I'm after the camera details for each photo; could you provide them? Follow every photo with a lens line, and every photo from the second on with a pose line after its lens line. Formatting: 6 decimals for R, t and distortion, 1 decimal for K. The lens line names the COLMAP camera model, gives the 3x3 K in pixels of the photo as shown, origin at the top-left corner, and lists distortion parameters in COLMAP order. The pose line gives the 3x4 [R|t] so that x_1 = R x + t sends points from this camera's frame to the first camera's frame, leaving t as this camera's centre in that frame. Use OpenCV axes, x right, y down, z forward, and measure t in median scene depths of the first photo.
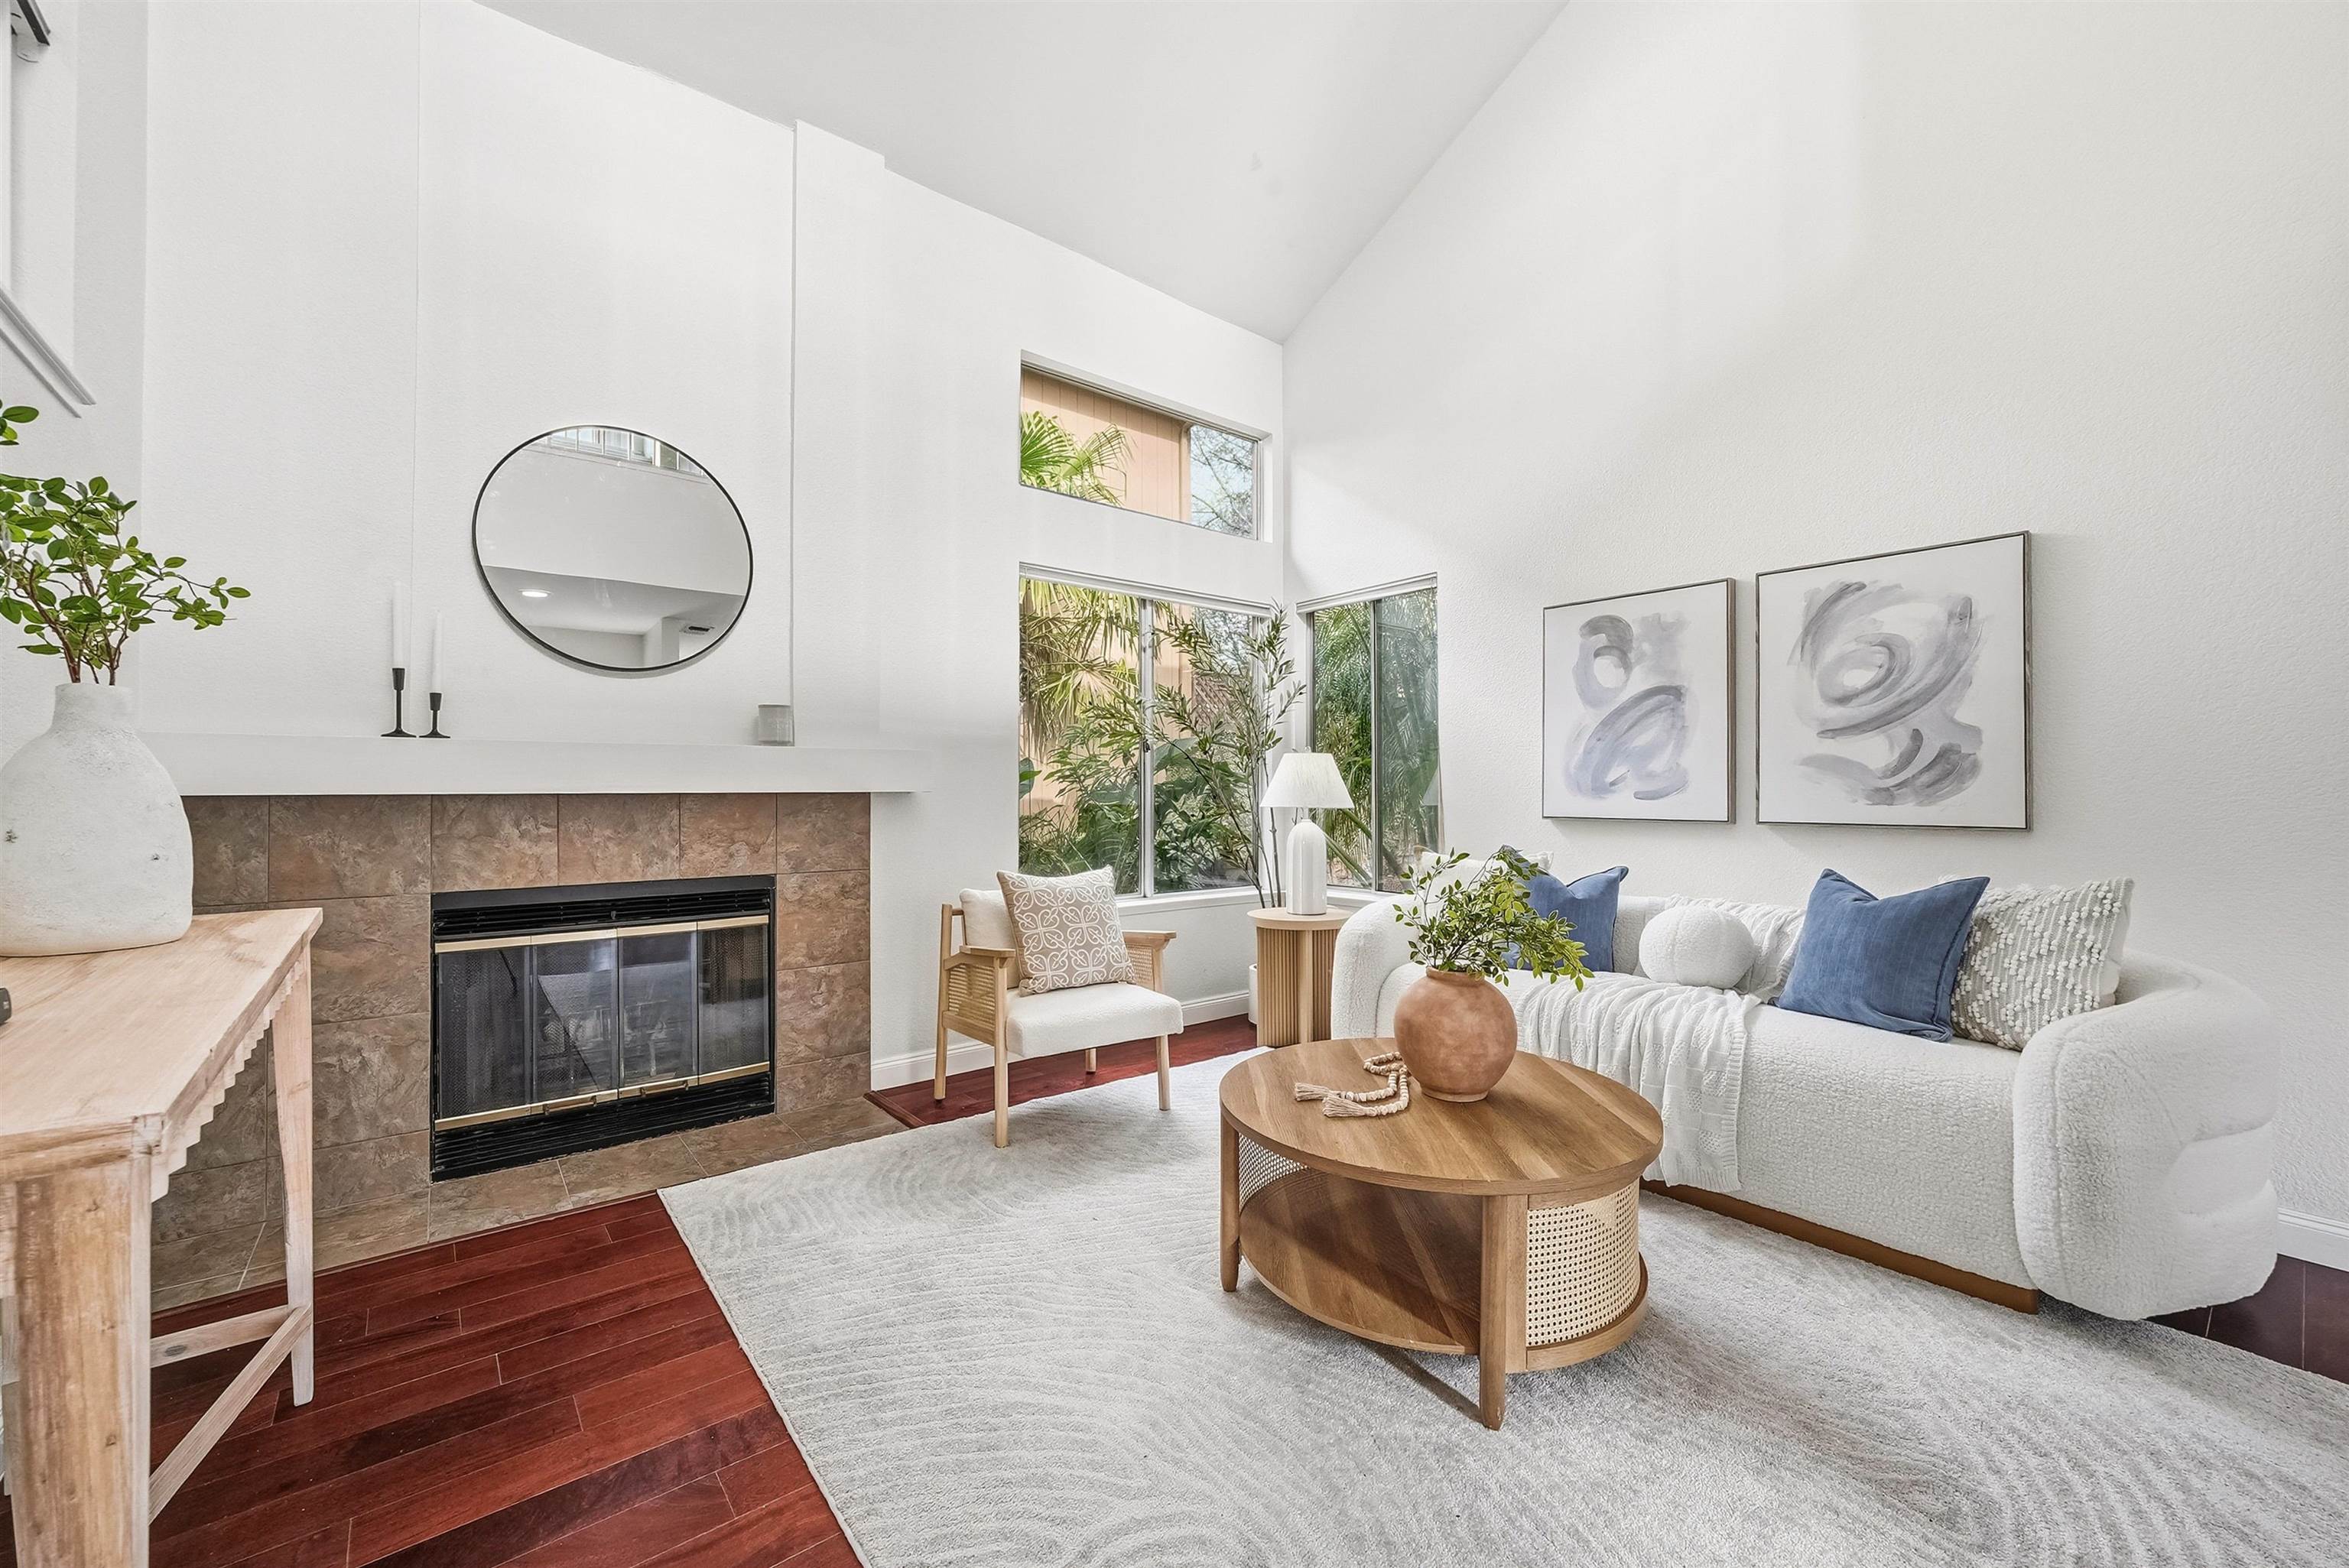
lens RADIAL K [[924.8, 0, 1174.8], [0, 924.8, 789.6], [0, 0, 1]] dist [-0.004291, 0.000044]
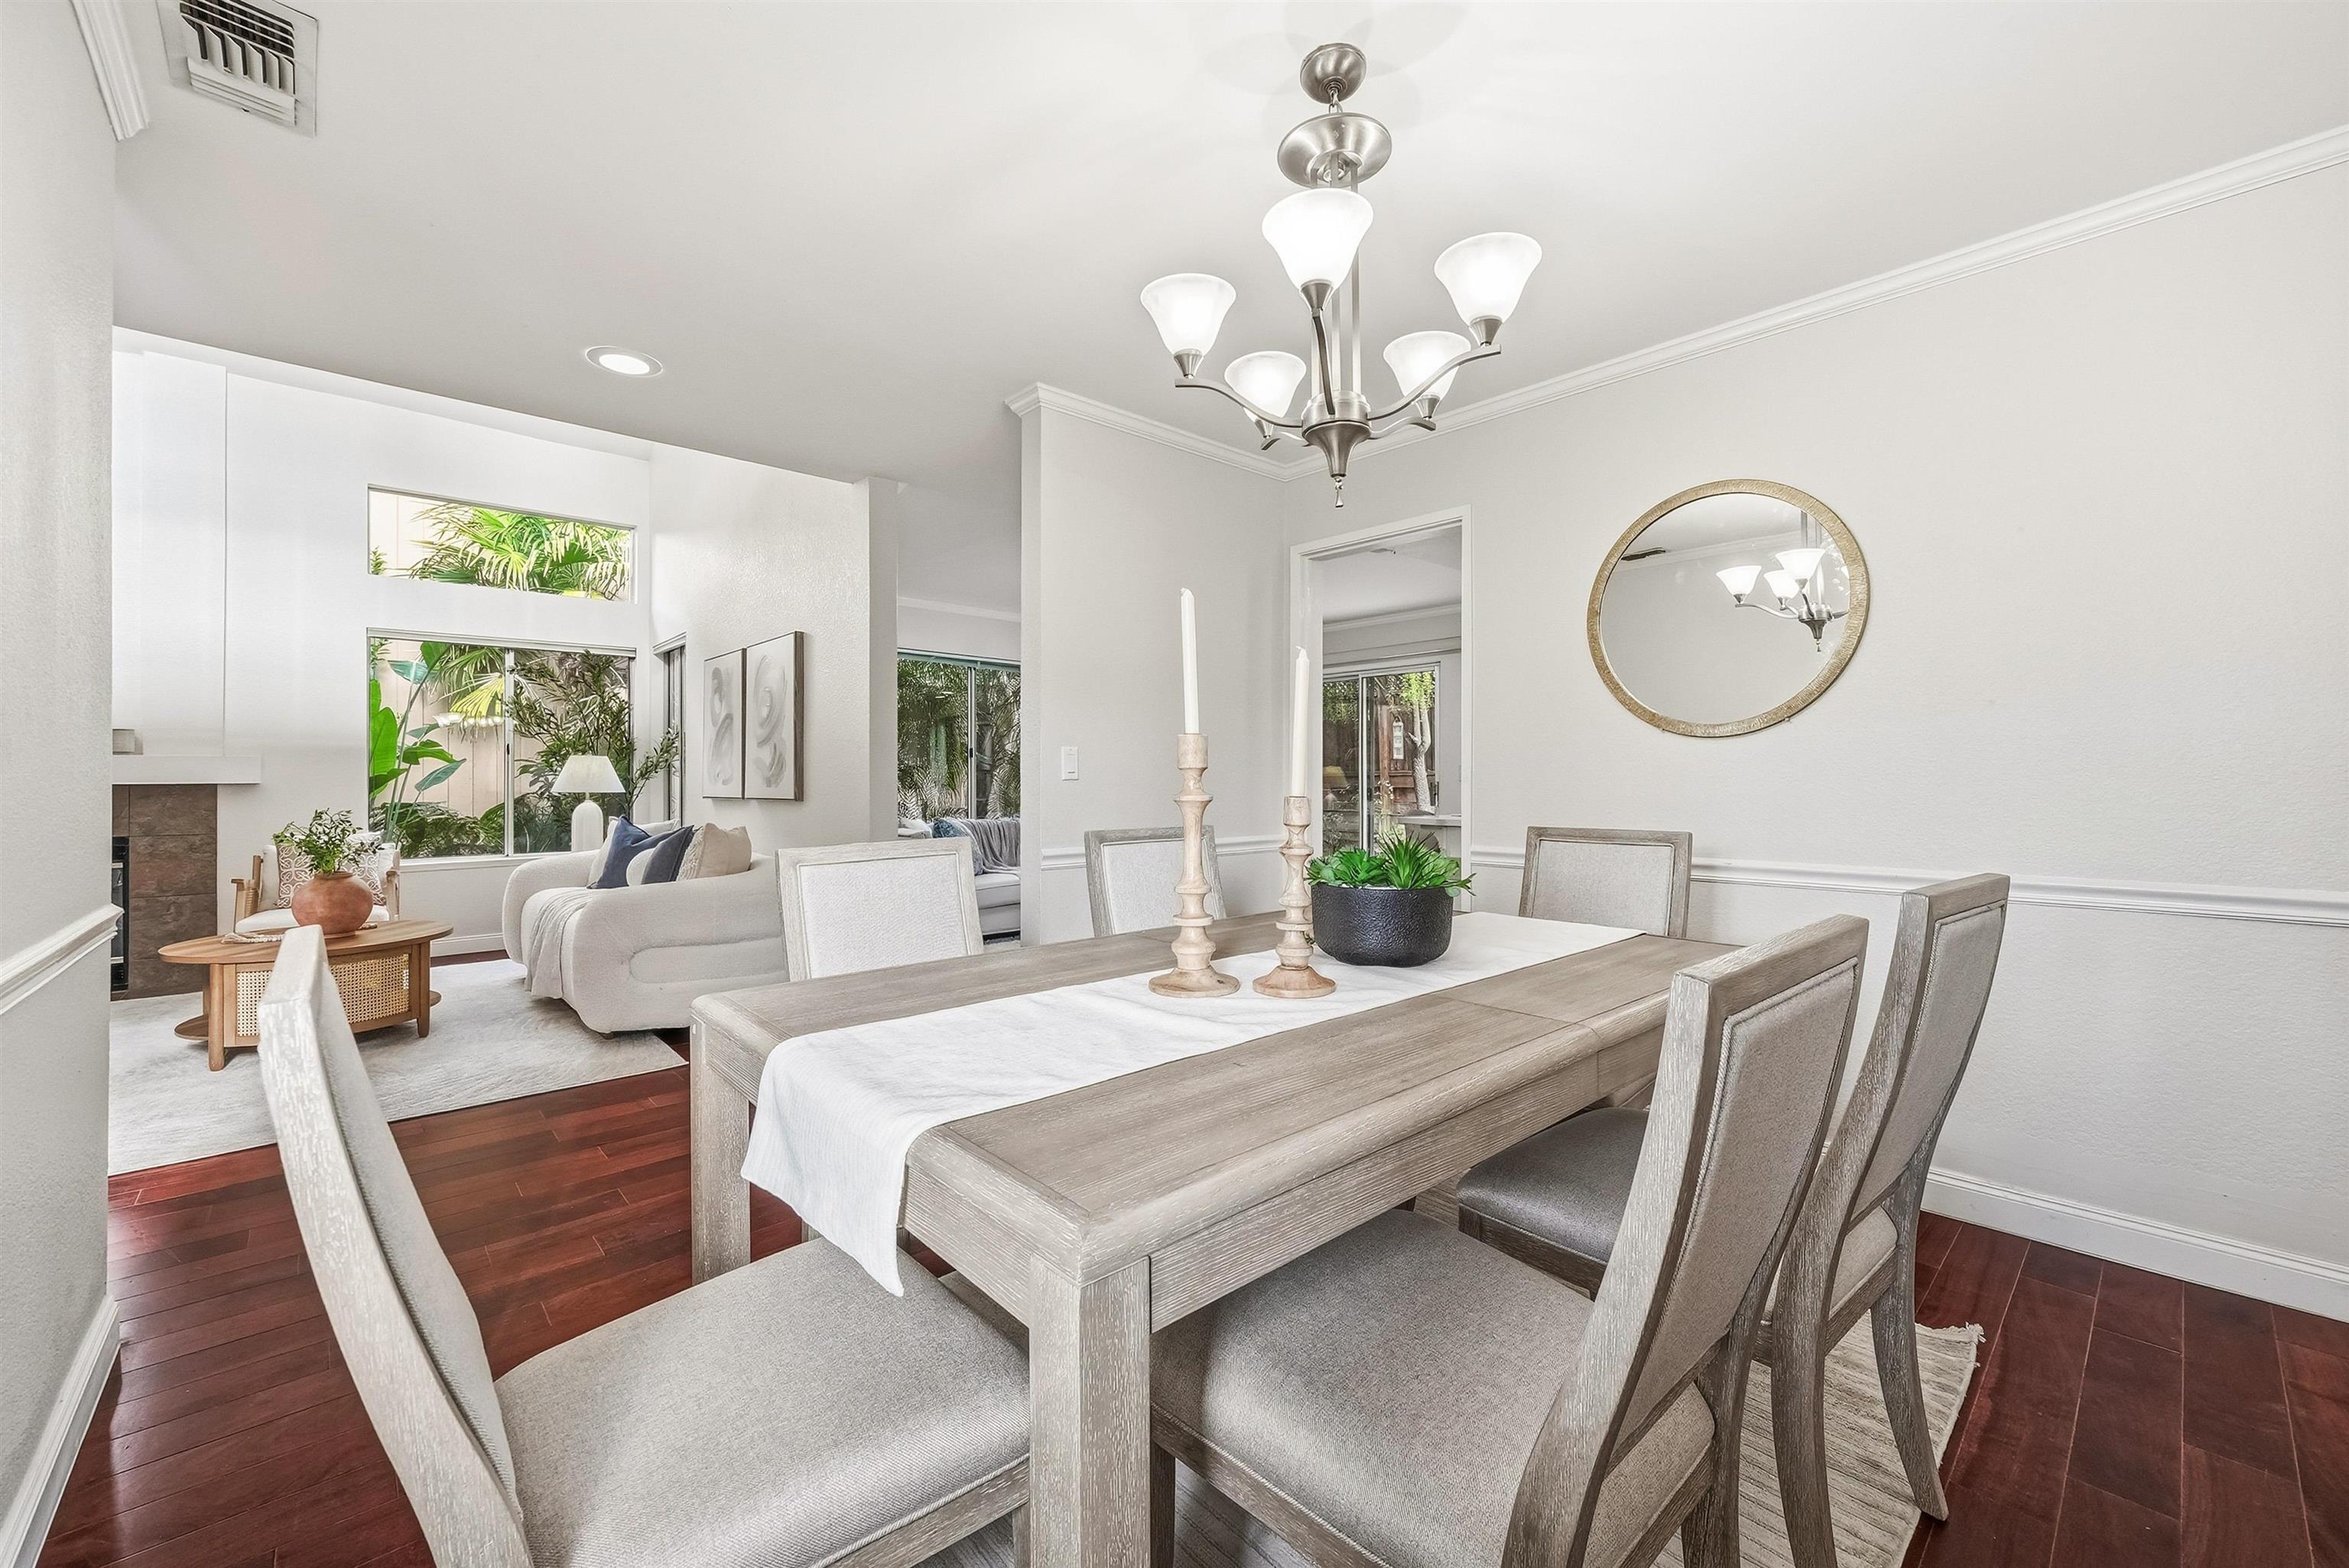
lens RADIAL K [[924.8, 0, 1172.8], [0, 924.8, 775.8], [0, 0, 1]] dist [-0.004291, 0.000044]
pose [[0.998316, -0.005189, 0.057769, 1.232252], [0.005174, 0.999987, 0.000417, -0.002528], [-0.057771, -0.000118, 0.998330, -0.647395]]
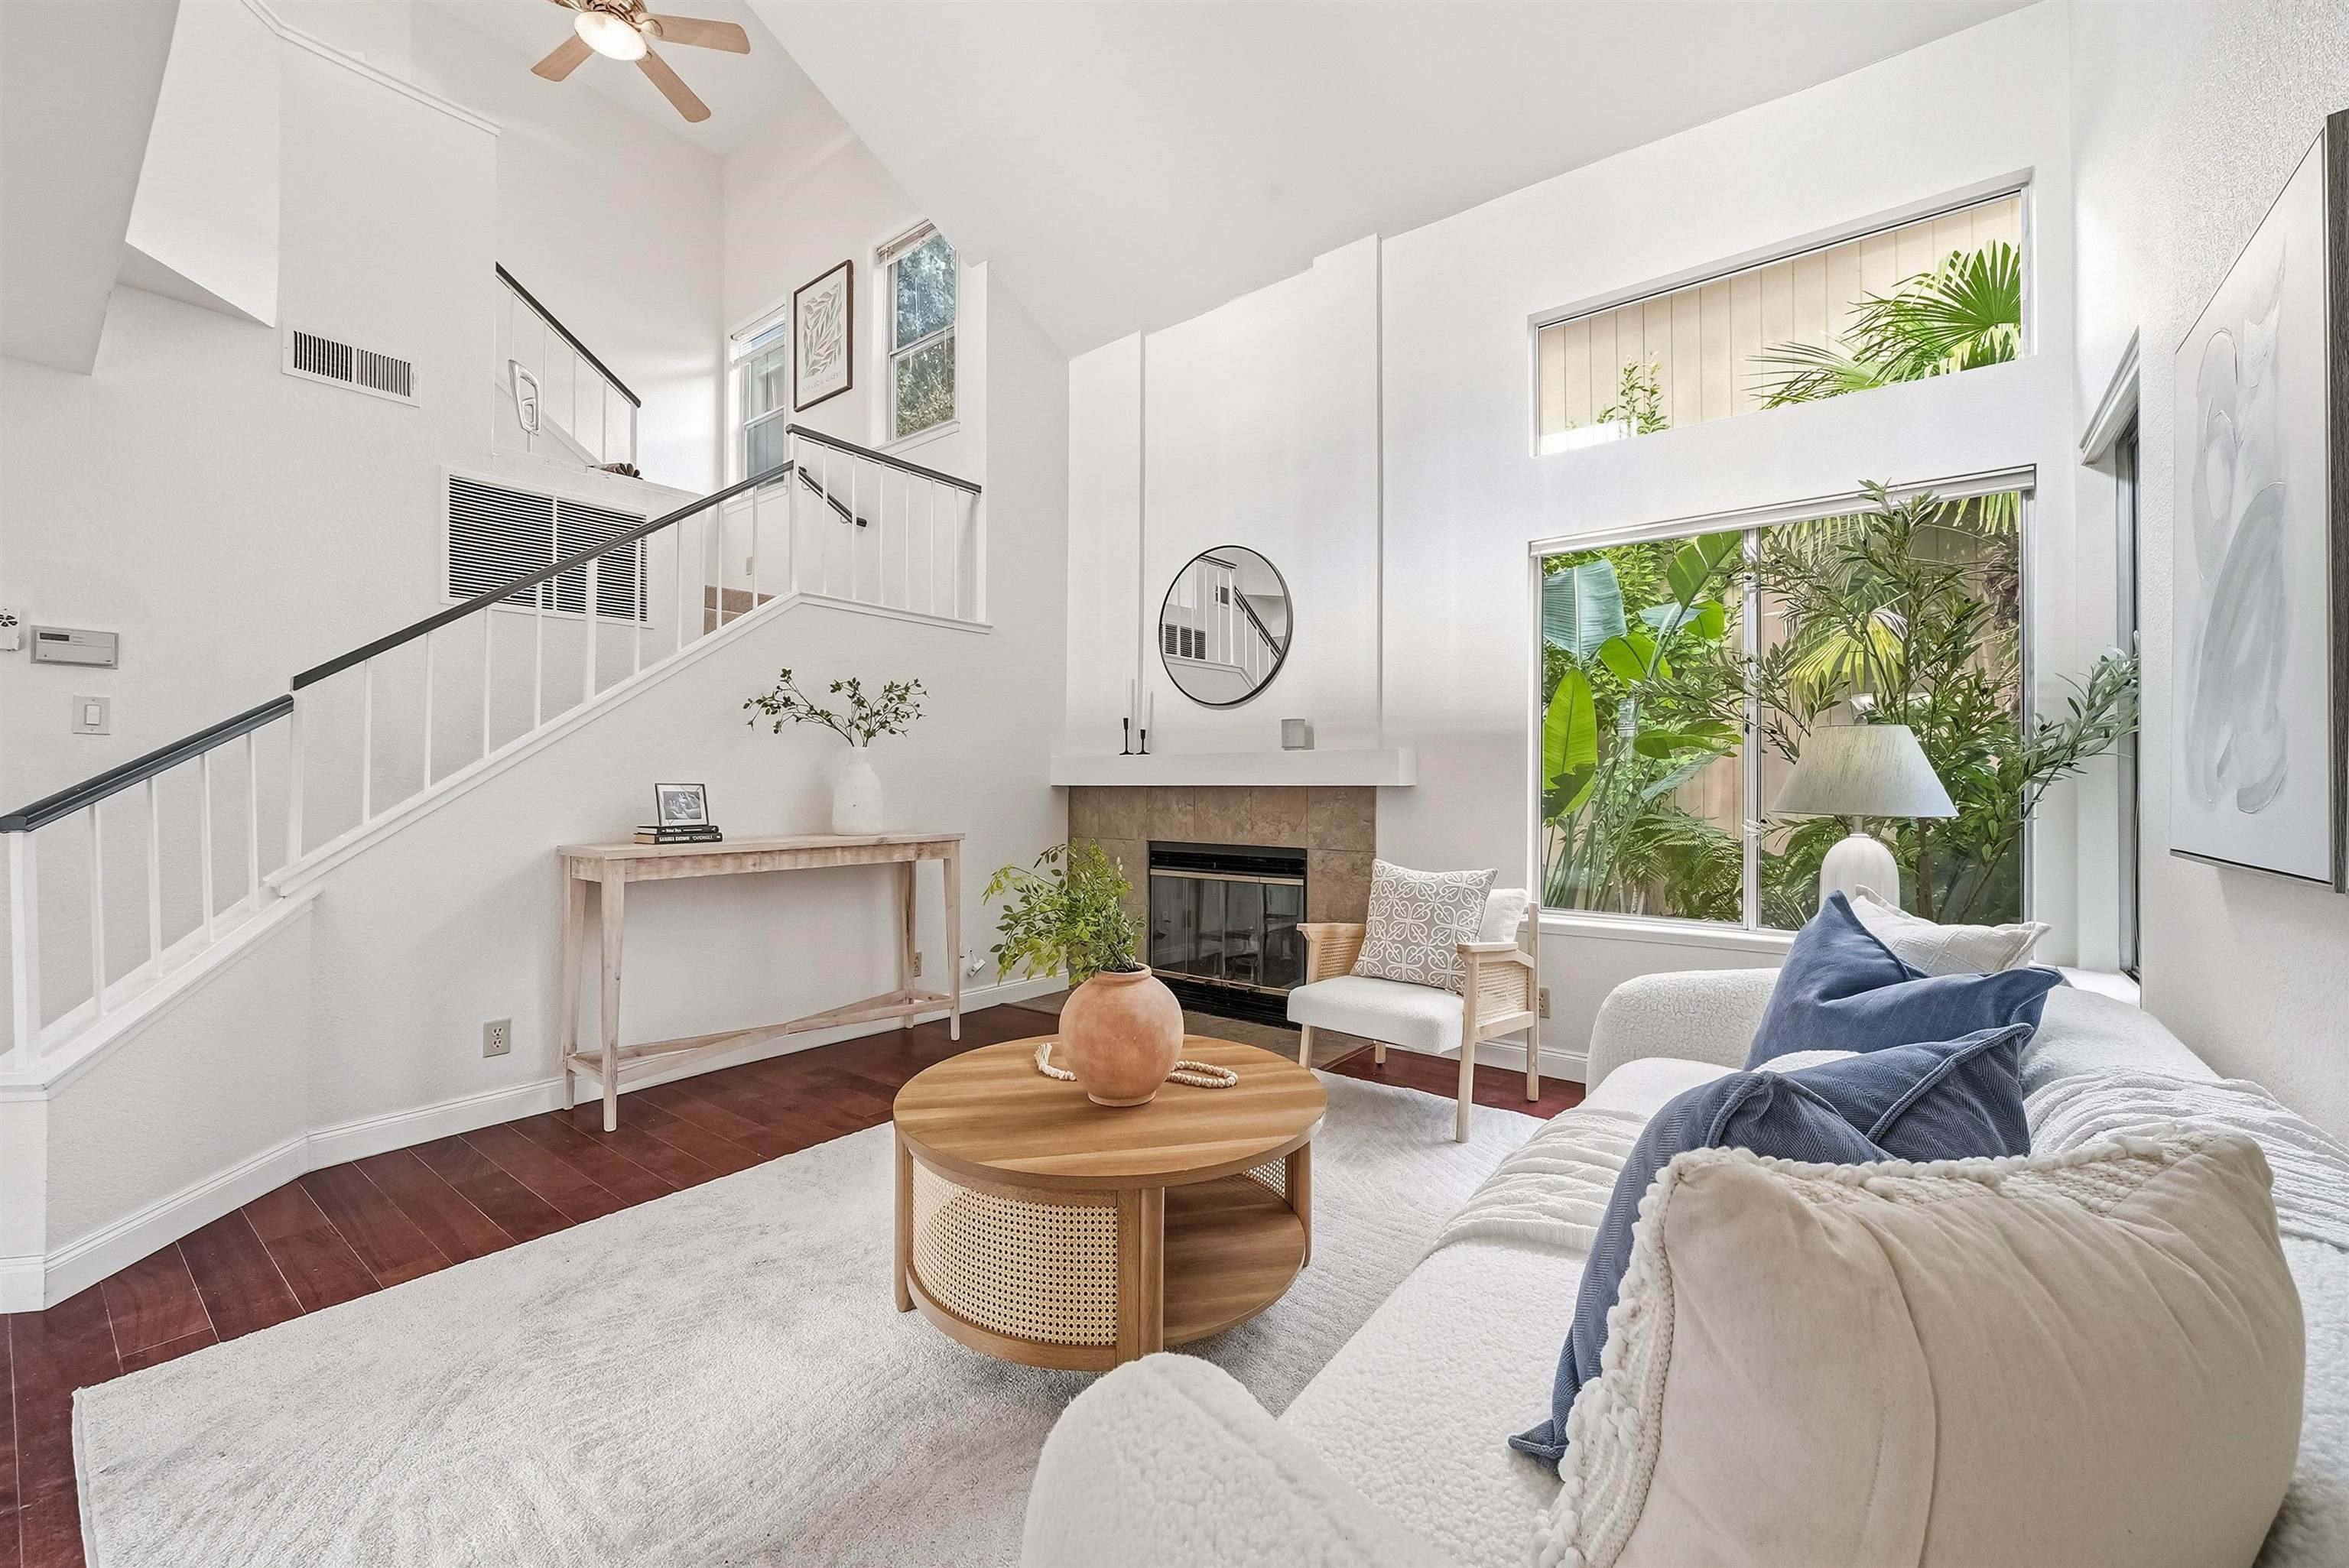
lens RADIAL K [[924.8, 0, 1185.2], [0, 924.8, 779.8], [0, 0, 1]] dist [-0.004291, 0.000044]
pose [[0.243250, -0.004006, -0.969955, 0.783488], [-0.002941, 0.999984, -0.004868, 0.001911], [0.969959, 0.004037, 0.243234, 0.518118]]
